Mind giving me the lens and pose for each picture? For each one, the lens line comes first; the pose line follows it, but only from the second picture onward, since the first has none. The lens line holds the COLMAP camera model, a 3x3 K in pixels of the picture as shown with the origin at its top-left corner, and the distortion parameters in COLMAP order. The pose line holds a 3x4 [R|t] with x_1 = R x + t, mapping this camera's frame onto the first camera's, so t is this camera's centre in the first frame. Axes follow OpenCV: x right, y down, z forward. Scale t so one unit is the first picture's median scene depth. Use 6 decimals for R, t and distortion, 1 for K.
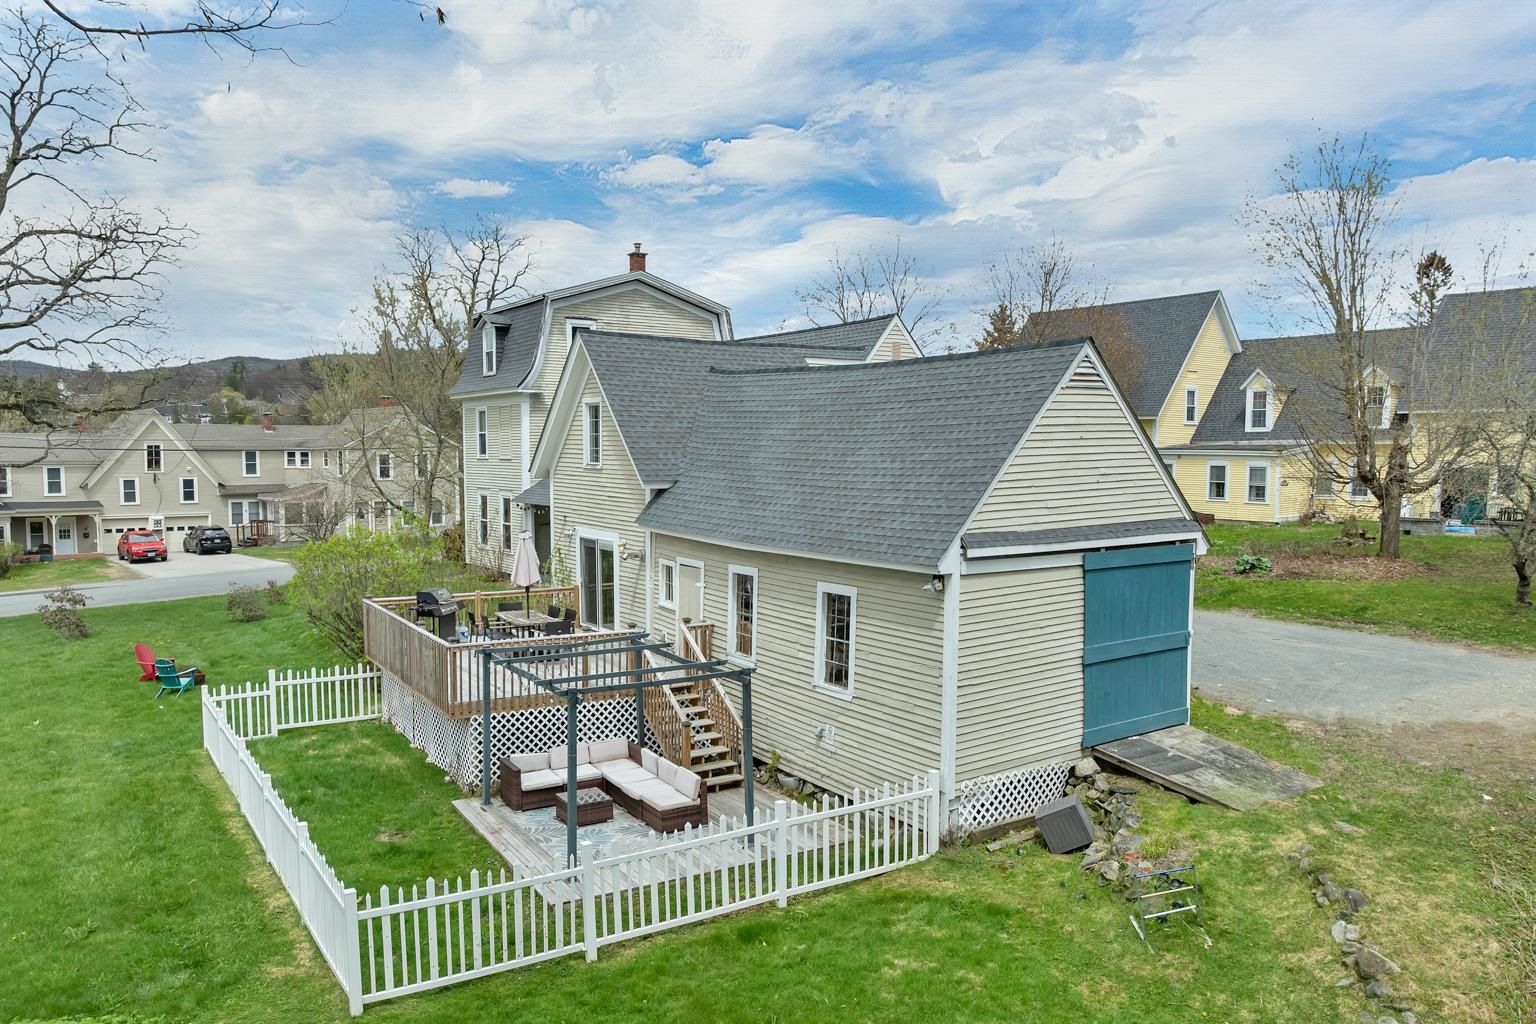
lens RADIAL K [[1089.1, 0, 768.0], [0, 1089.1, 512.0], [0, 0, 1]] dist [-0.000496, -0.001362]
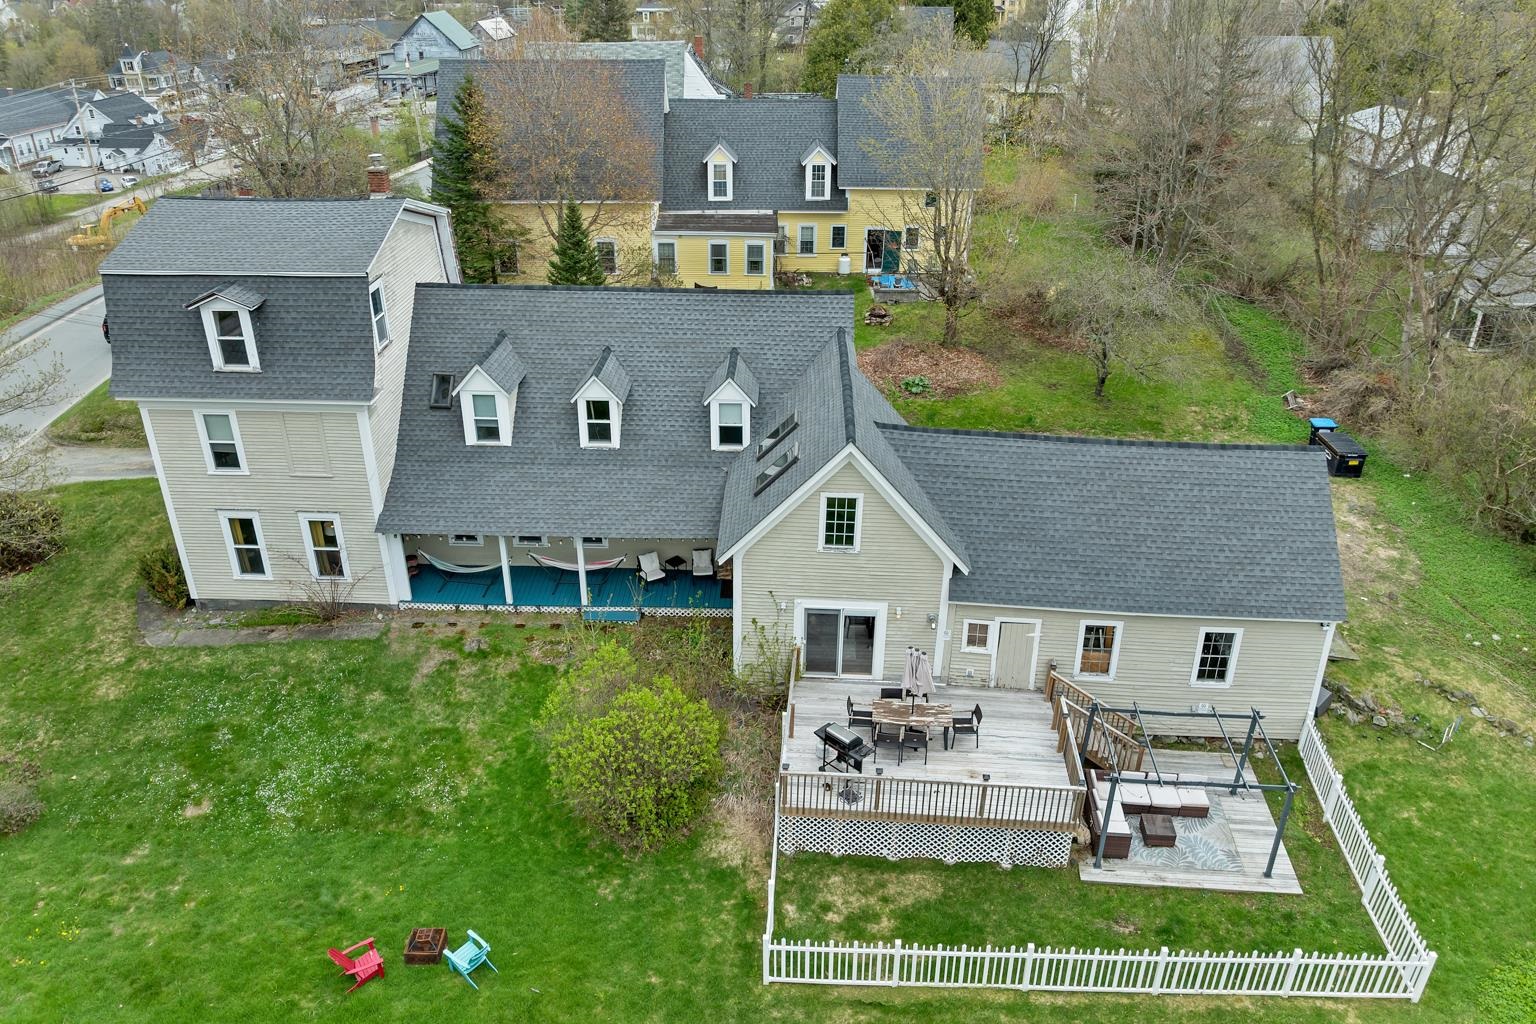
lens RADIAL K [[1089.1, 0, 768.0], [0, 1089.1, 512.0], [0, 0, 1]] dist [-0.000496, -0.001362]
pose [[0.603942, -0.357850, 0.712178, -0.905411], [0.043644, 0.907049, 0.418756, -0.500542], [-0.795832, -0.221822, 0.563423, 0.453505]]
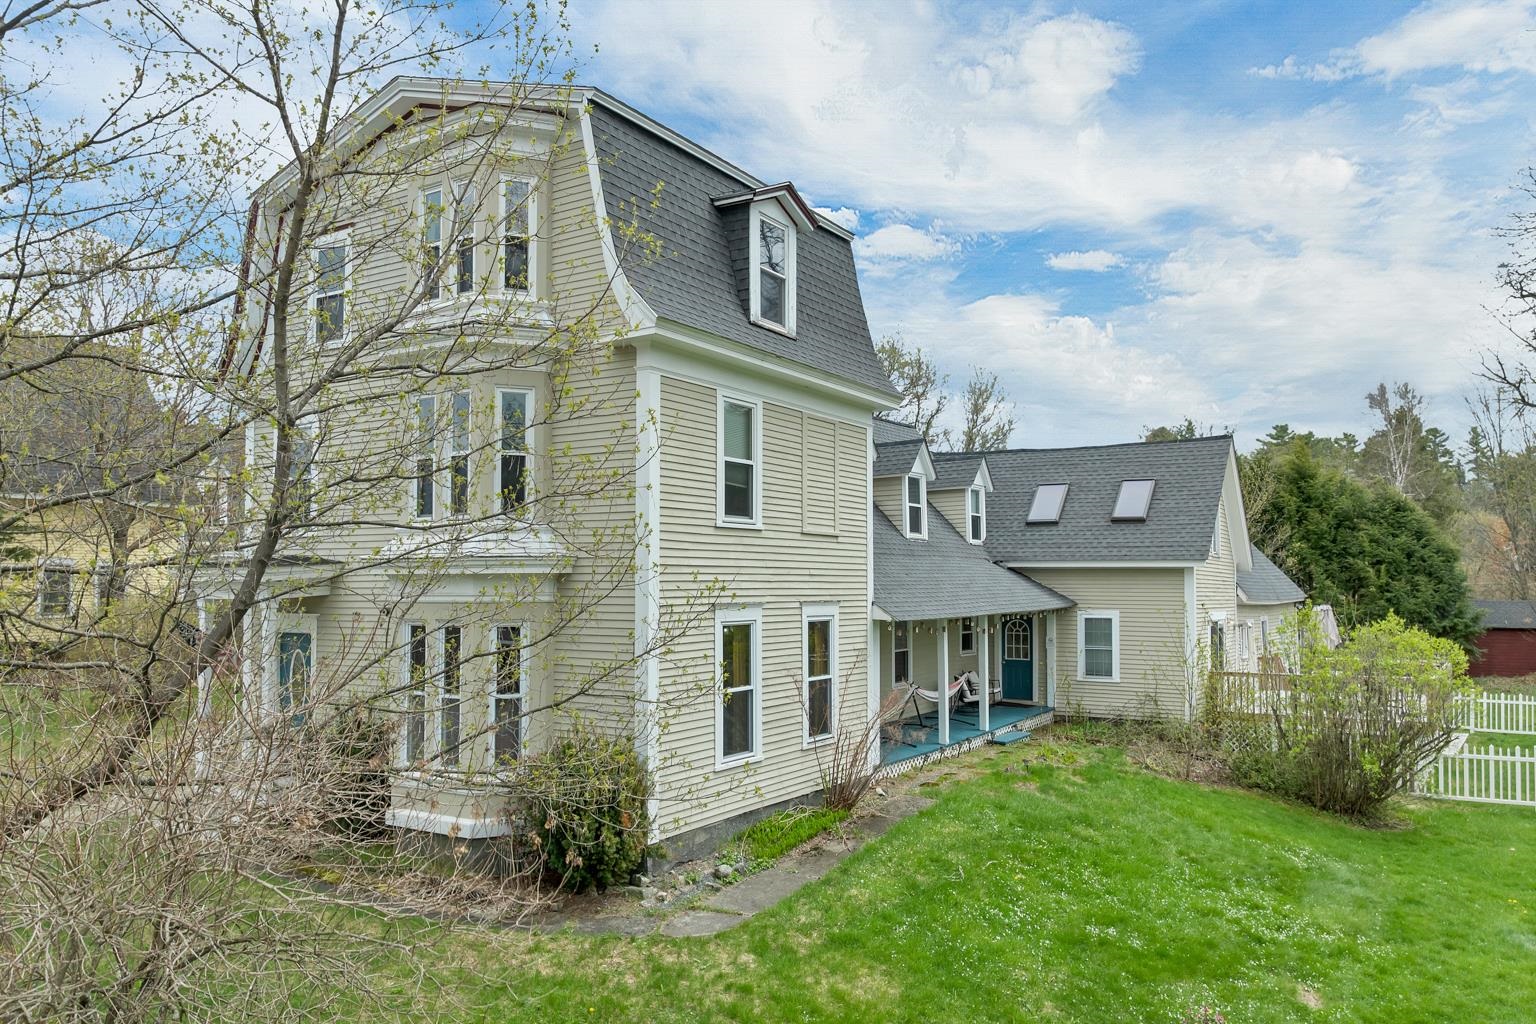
lens RADIAL K [[1089.1, 0, 768.0], [0, 1089.1, 512.0], [0, 0, 1]] dist [-0.000496, -0.001362]
pose [[-0.390110, 0.063177, 0.918598, -0.974605], [0.057986, 0.997349, -0.043968, -0.059054], [-0.918941, 0.036114, -0.392739, 1.793914]]
